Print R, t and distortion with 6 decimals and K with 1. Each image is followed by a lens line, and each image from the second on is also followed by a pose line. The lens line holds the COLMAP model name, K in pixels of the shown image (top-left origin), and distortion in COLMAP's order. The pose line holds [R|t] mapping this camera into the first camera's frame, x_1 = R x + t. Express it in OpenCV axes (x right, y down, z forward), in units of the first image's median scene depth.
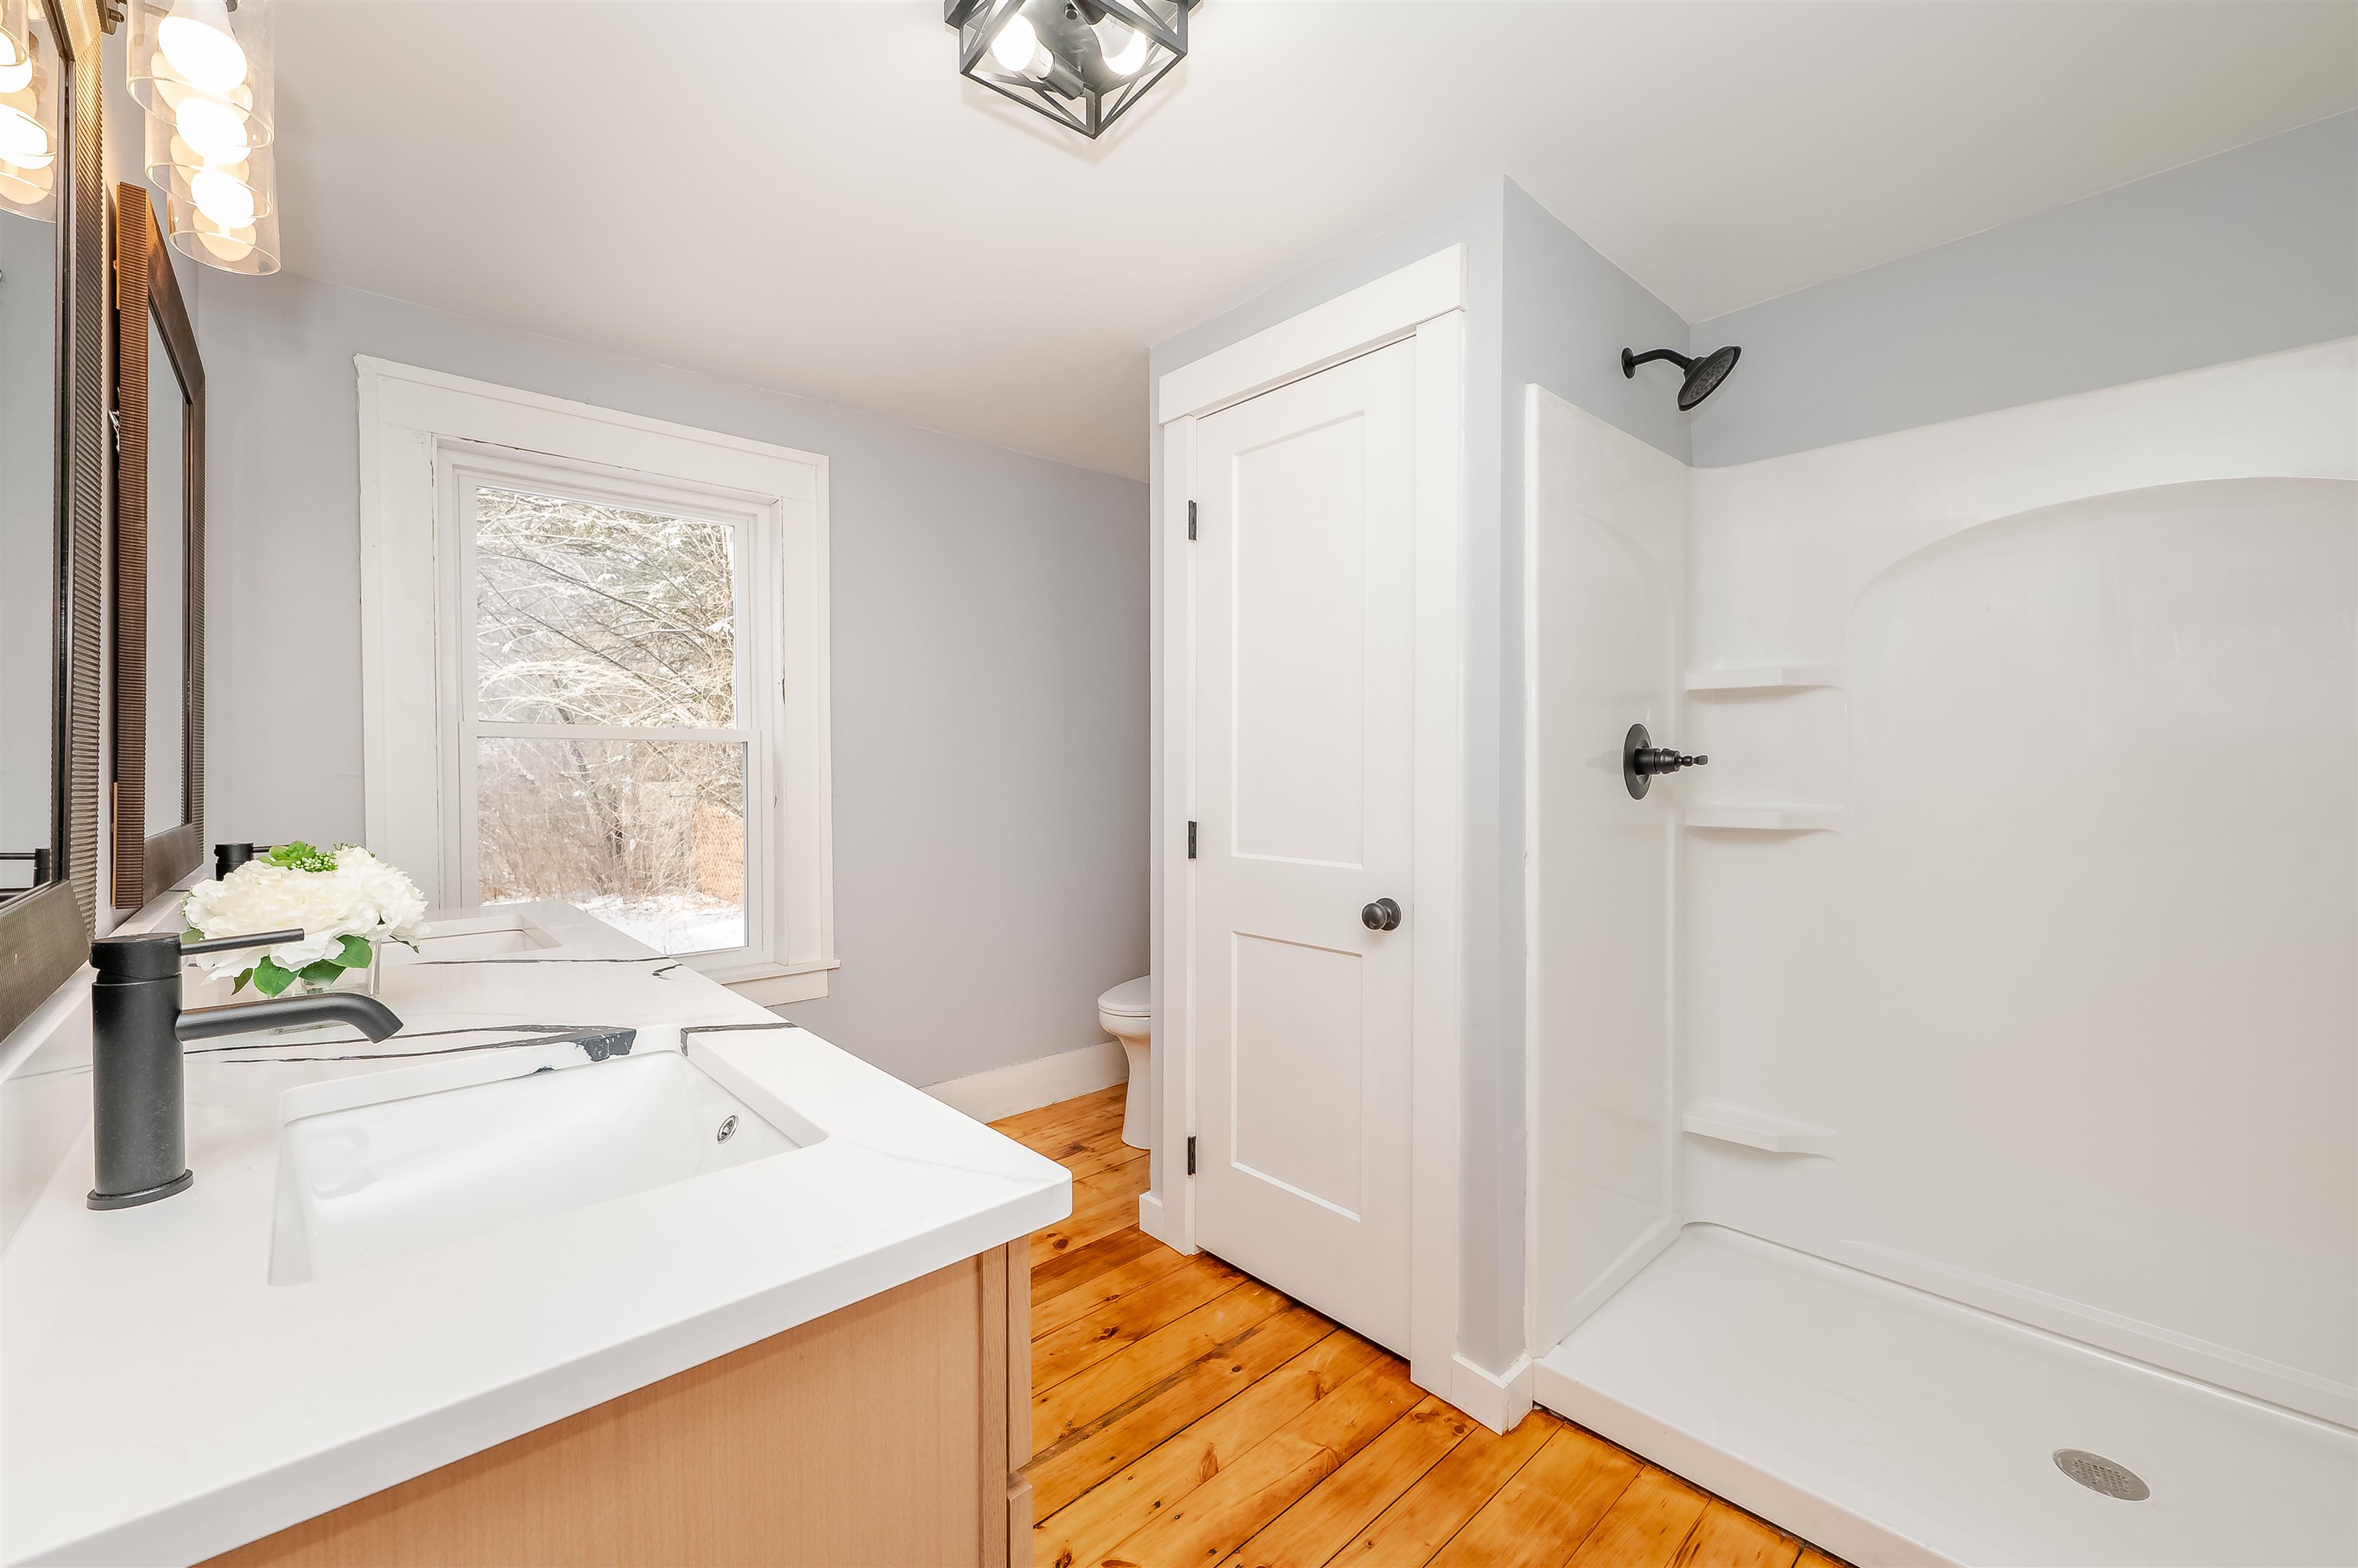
lens RADIAL K [[944.3, 0, 1179.0], [0, 944.3, 784.0], [0, 0, 1]] dist [-0.000390, -0.000055]
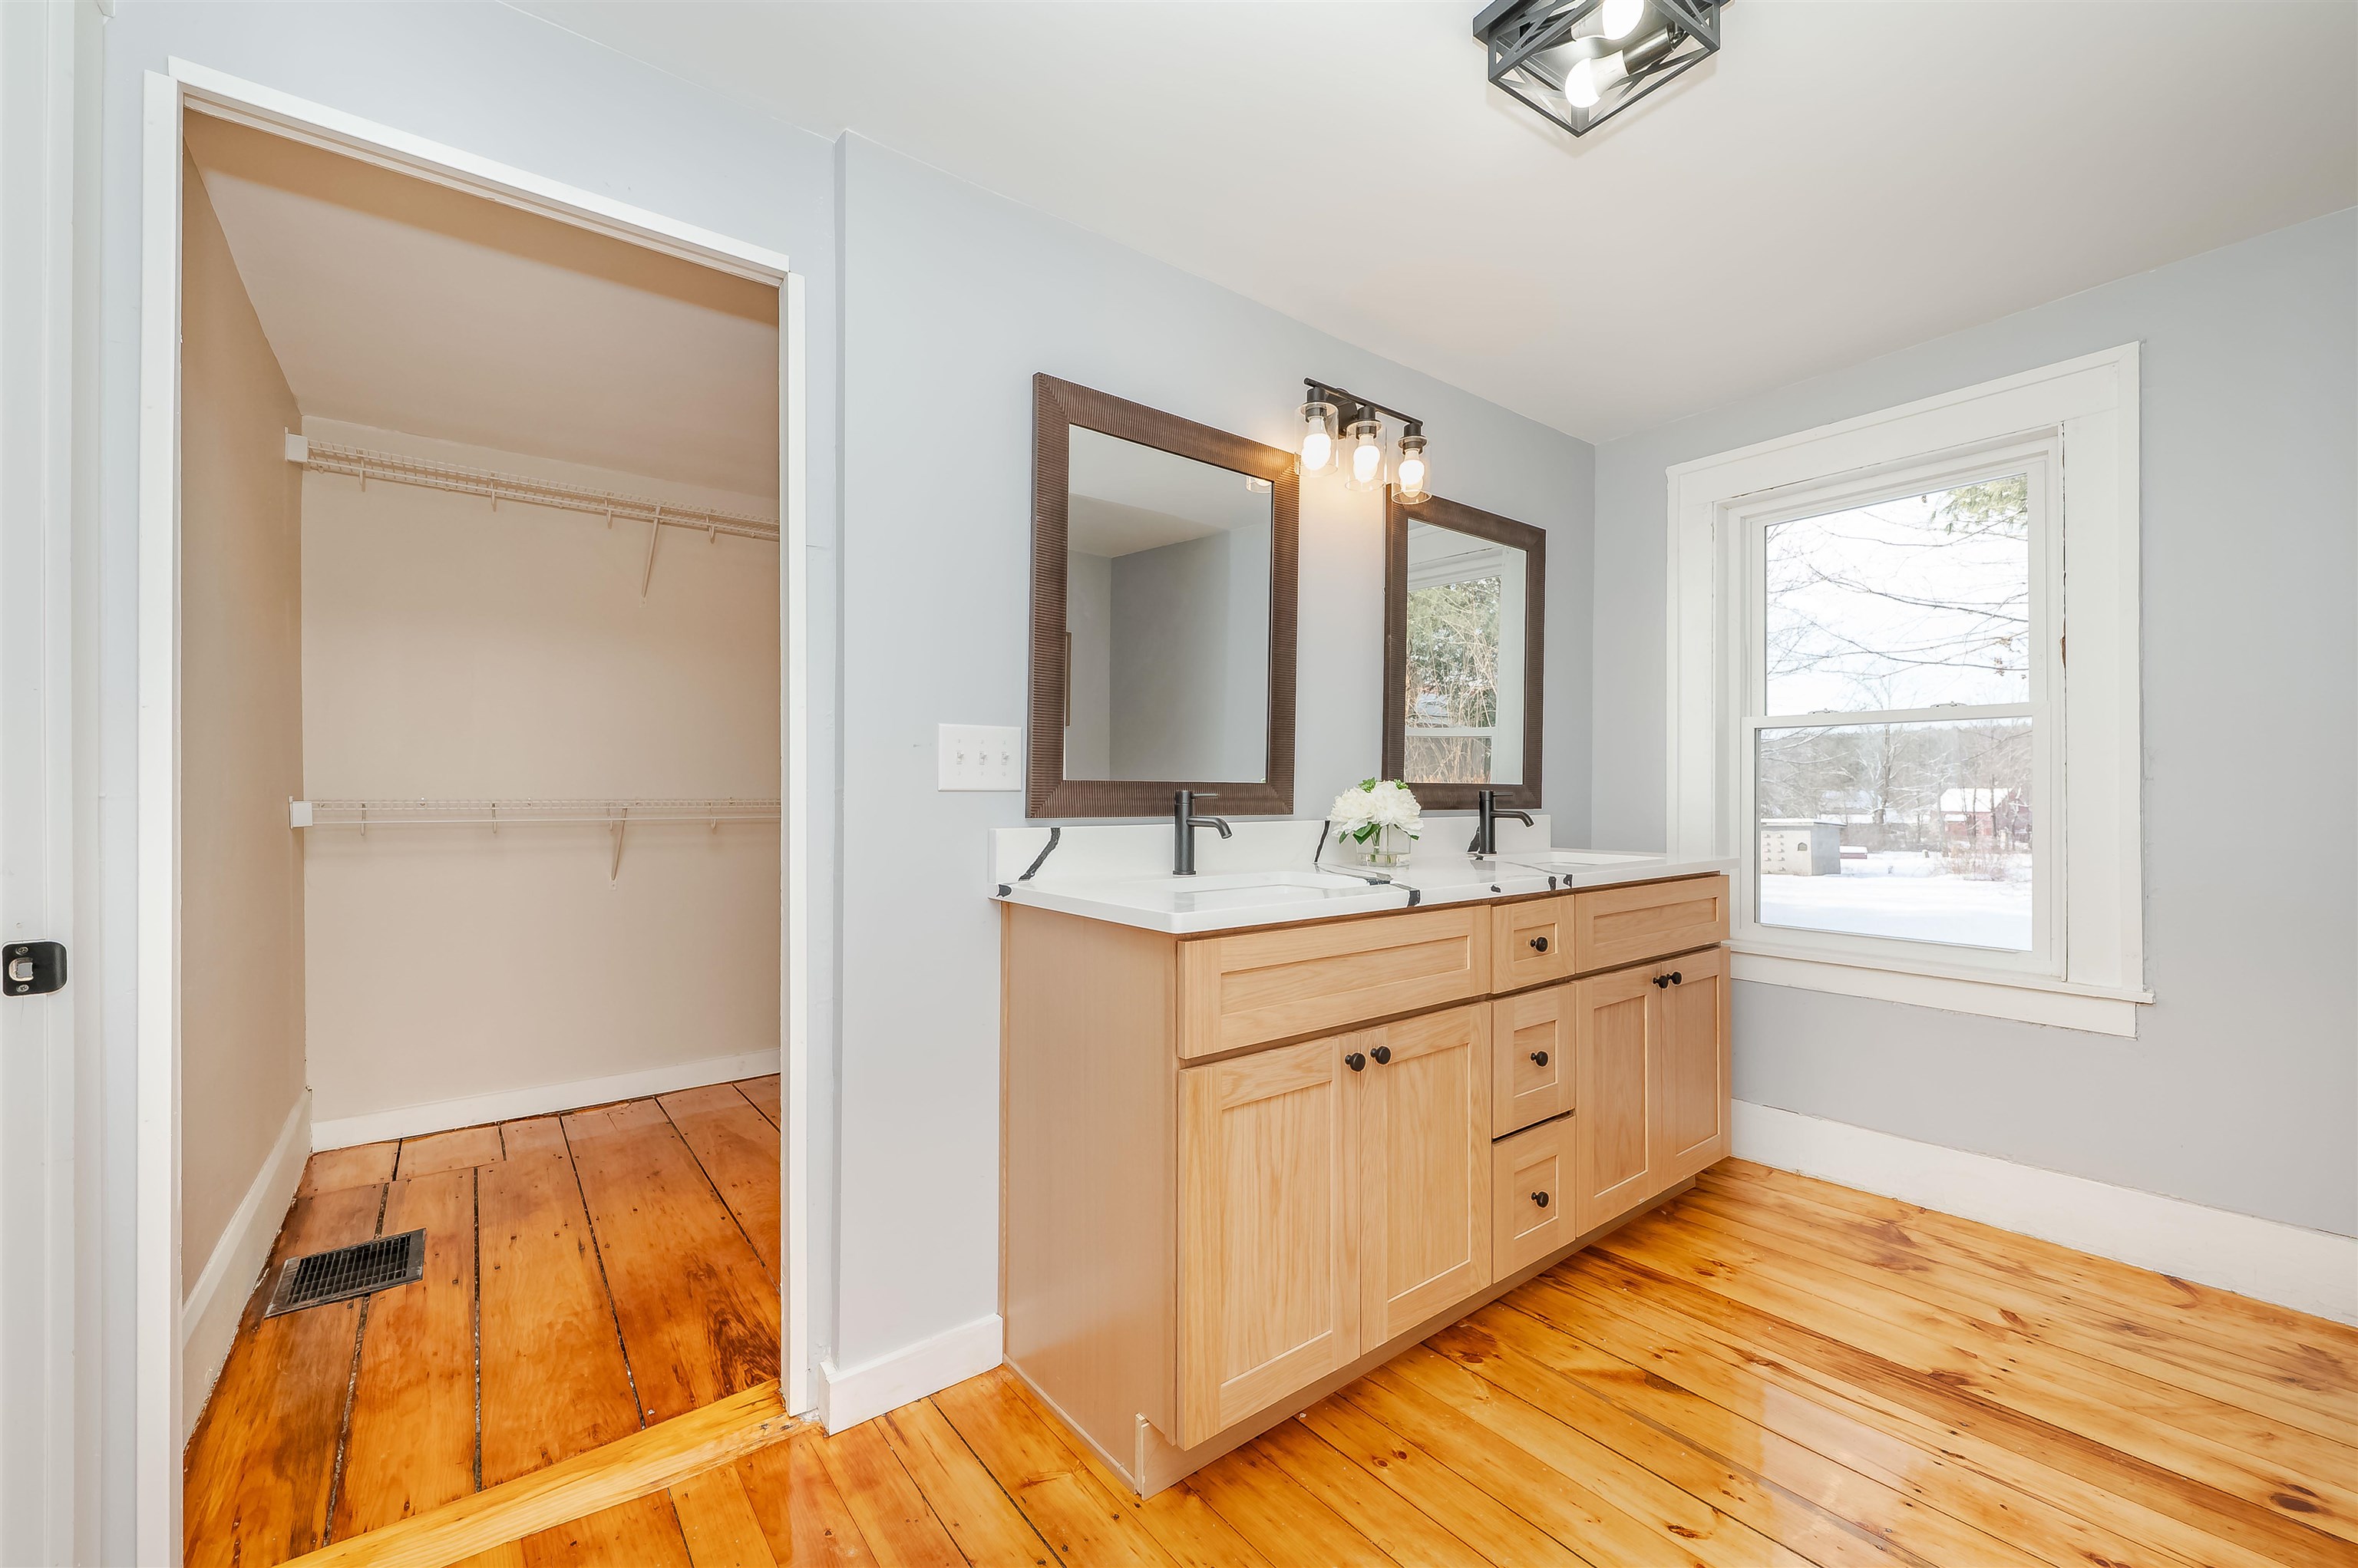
lens RADIAL K [[944.3, 0, 1179.0], [0, 944.3, 784.0], [0, 0, 1]] dist [-0.000390, -0.000055]
pose [[-0.074039, -0.007999, -0.997223, 0.677150], [-0.020088, 0.999777, -0.006529, 0.056814], [0.997053, 0.019549, -0.074183, 0.411062]]
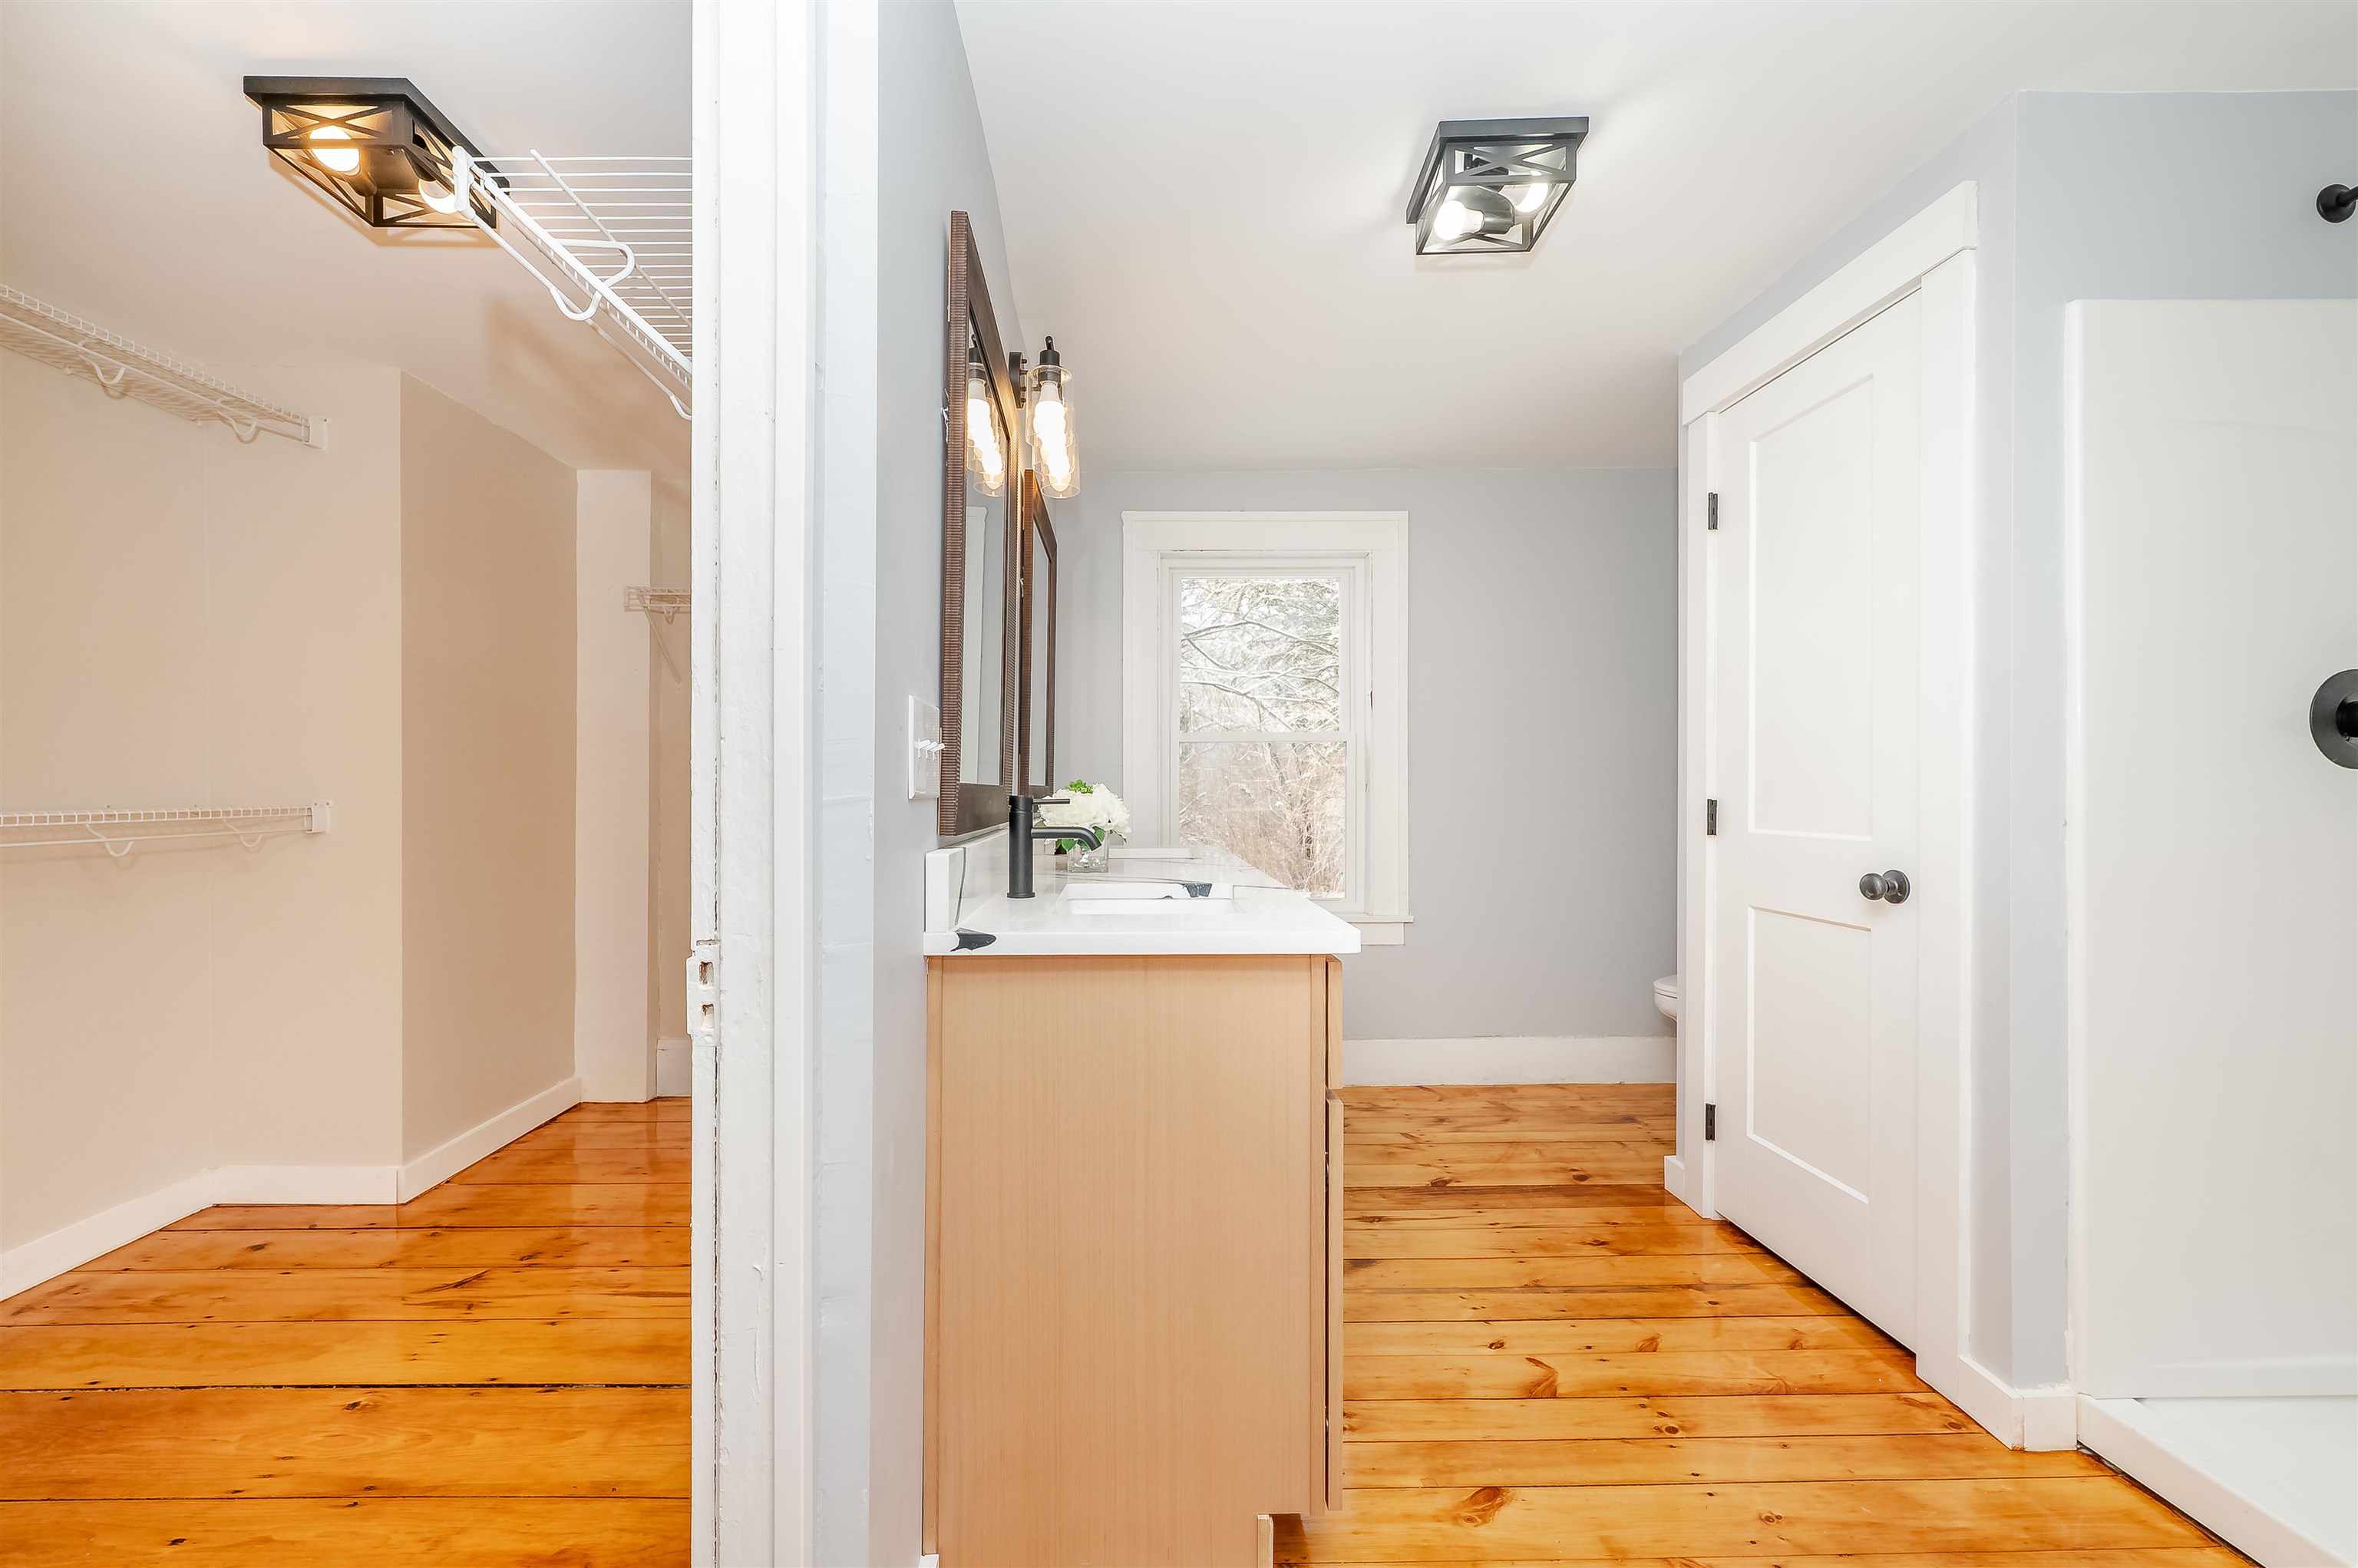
lens RADIAL K [[947.5, 0, 1146.6], [0, 947.5, 790.6], [0, 0, 1]] dist [0.001654, 0.000262]
pose [[0.752117, 0.001016, -0.659029, 0.288019], [-0.011371, 0.999870, -0.011436, 0.060143], [0.658932, 0.016095, 0.752031, -0.241639]]
